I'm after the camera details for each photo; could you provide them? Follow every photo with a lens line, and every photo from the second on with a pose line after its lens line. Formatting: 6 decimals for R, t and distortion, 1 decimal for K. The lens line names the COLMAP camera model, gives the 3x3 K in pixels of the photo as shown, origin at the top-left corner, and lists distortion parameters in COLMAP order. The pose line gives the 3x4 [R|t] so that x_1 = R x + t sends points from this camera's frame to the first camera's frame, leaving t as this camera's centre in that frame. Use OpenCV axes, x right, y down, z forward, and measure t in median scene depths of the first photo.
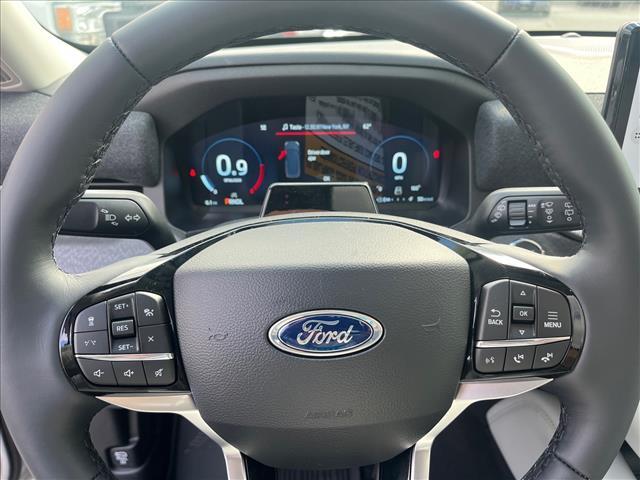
lens RADIAL K [[484.9, 0, 320.0], [0, 484.9, 240.0], [0, 0, 1]] dist [-0.003855, -0.000587]
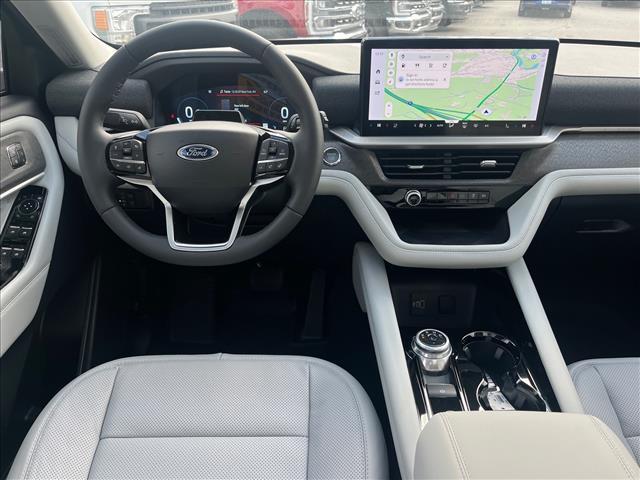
lens RADIAL K [[484.9, 0, 320.0], [0, 484.9, 240.0], [0, 0, 1]] dist [-0.003855, -0.000587]
pose [[0.998626, 0.031264, -0.042062, 0.758053], [-0.030914, 0.999482, 0.008957, 0.579570], [0.042320, -0.007645, 0.999075, -1.581045]]
